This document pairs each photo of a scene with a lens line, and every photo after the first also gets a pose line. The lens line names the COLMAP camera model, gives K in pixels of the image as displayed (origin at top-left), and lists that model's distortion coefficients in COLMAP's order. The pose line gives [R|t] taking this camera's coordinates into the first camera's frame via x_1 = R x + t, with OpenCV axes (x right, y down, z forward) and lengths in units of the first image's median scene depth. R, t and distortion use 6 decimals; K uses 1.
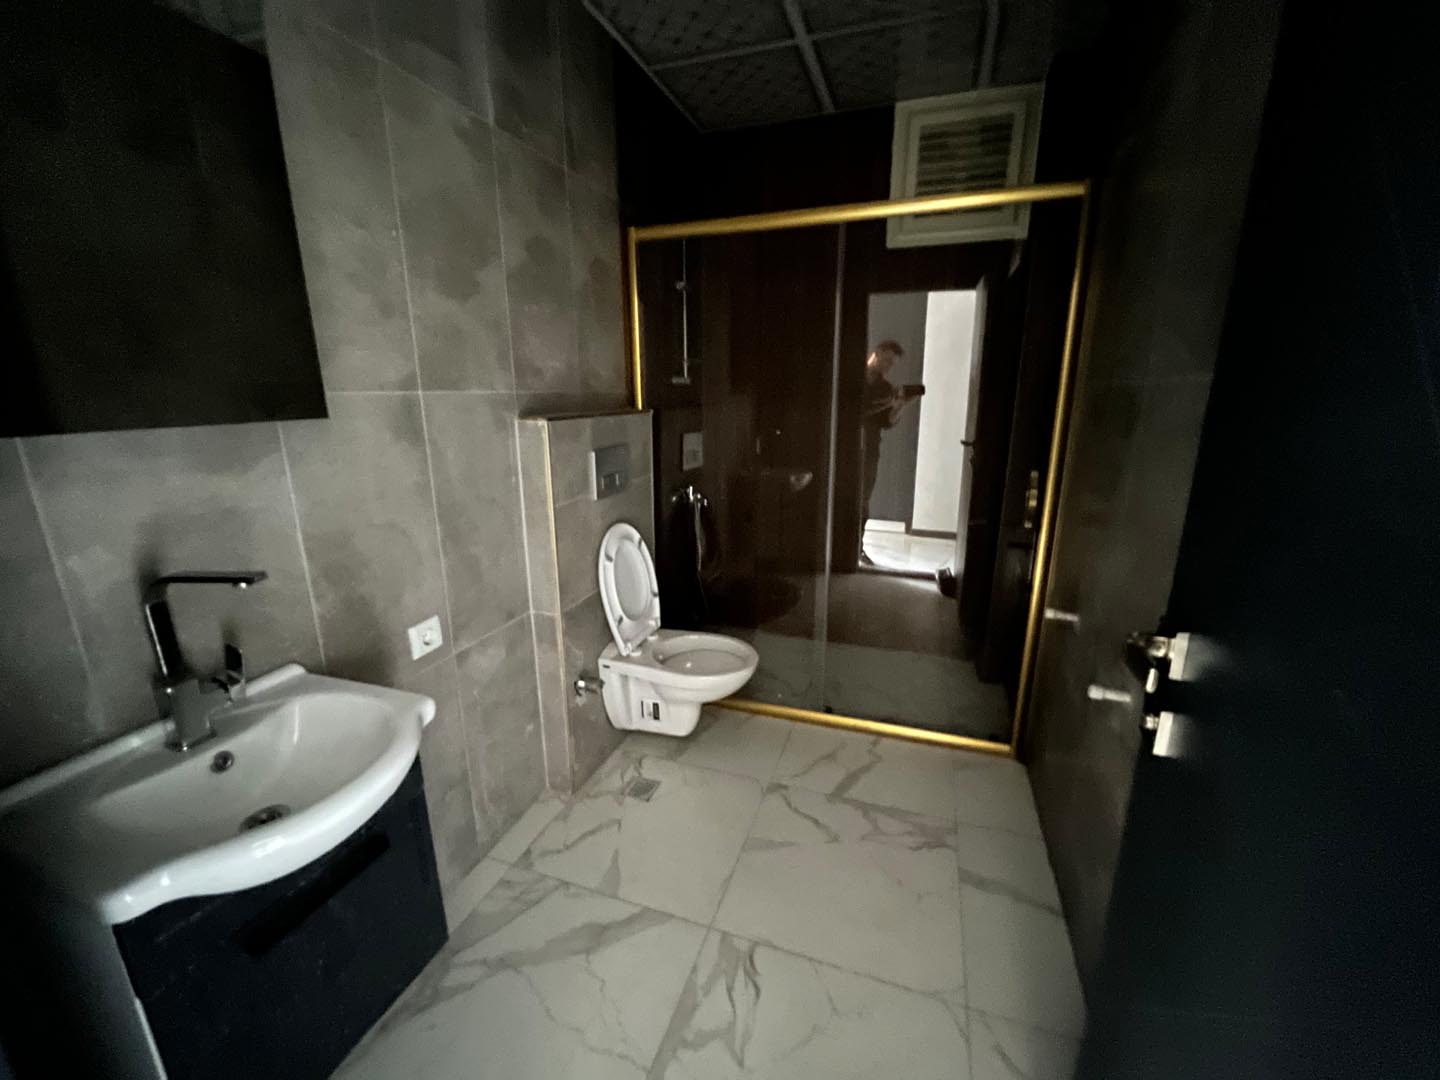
lens RADIAL K [[581.1, 0, 718.8], [0, 581.1, 541.3], [0, 0, 1]] dist [-0.003389, -0.000209]
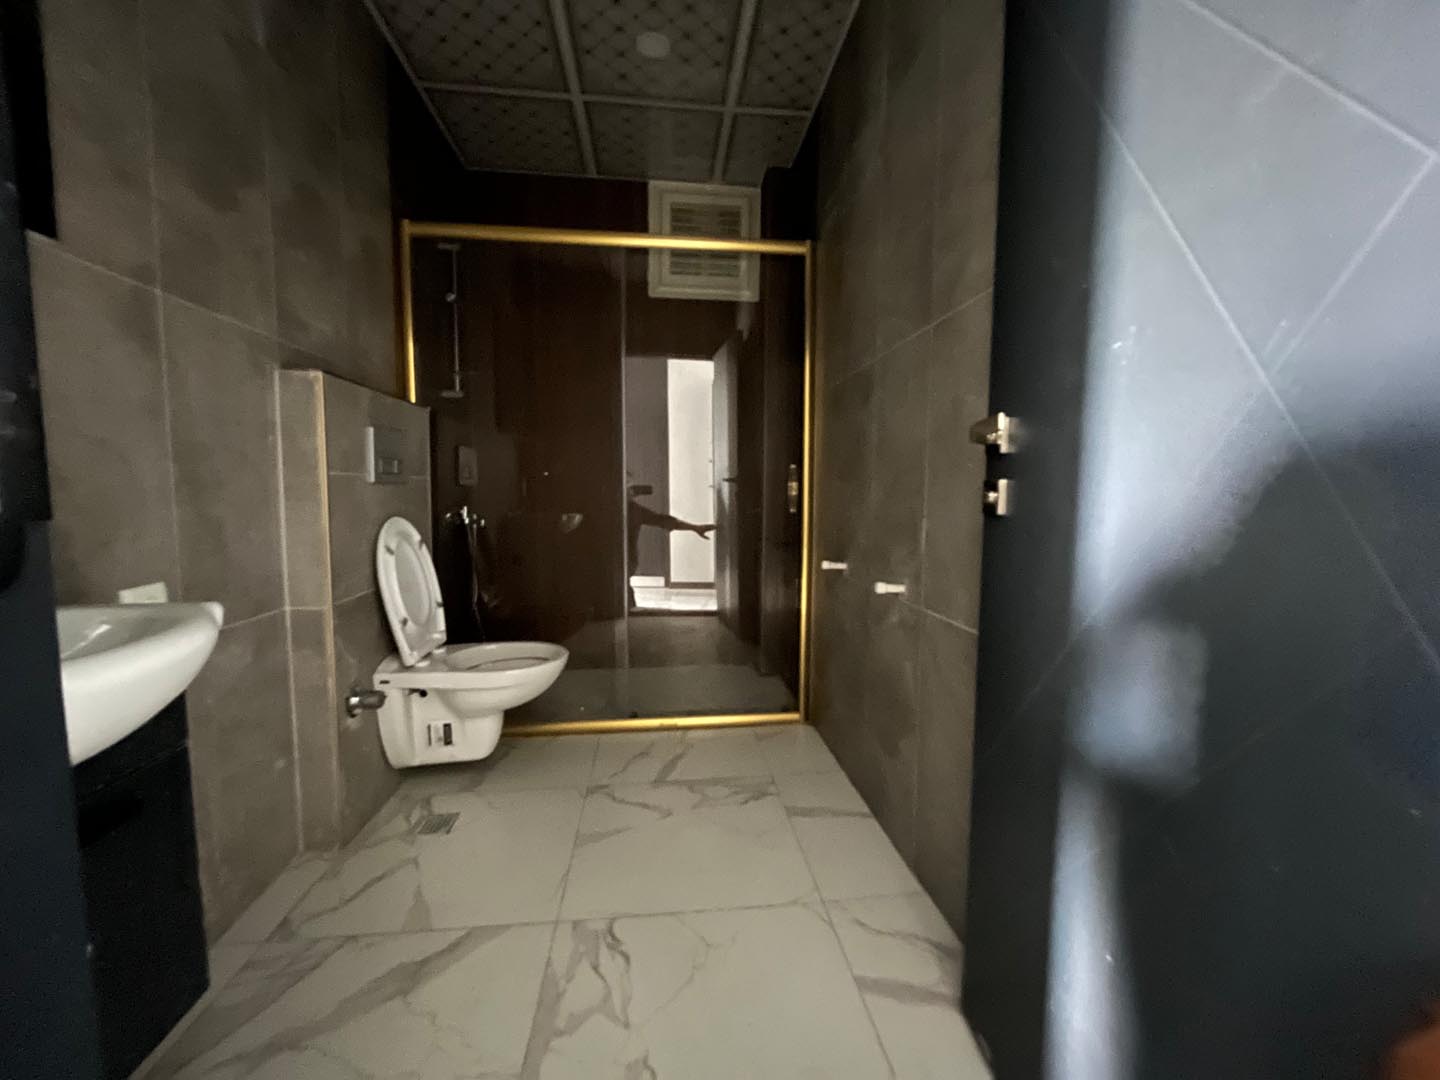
lens RADIAL K [[581.1, 0, 718.8], [0, 581.1, 541.3], [0, 0, 1]] dist [-0.003389, -0.000209]
pose [[0.902137, -0.026468, 0.430637, -0.118422], [0.098624, 0.984341, -0.146106, 0.192975], [-0.420027, 0.174279, 0.890620, 0.016272]]
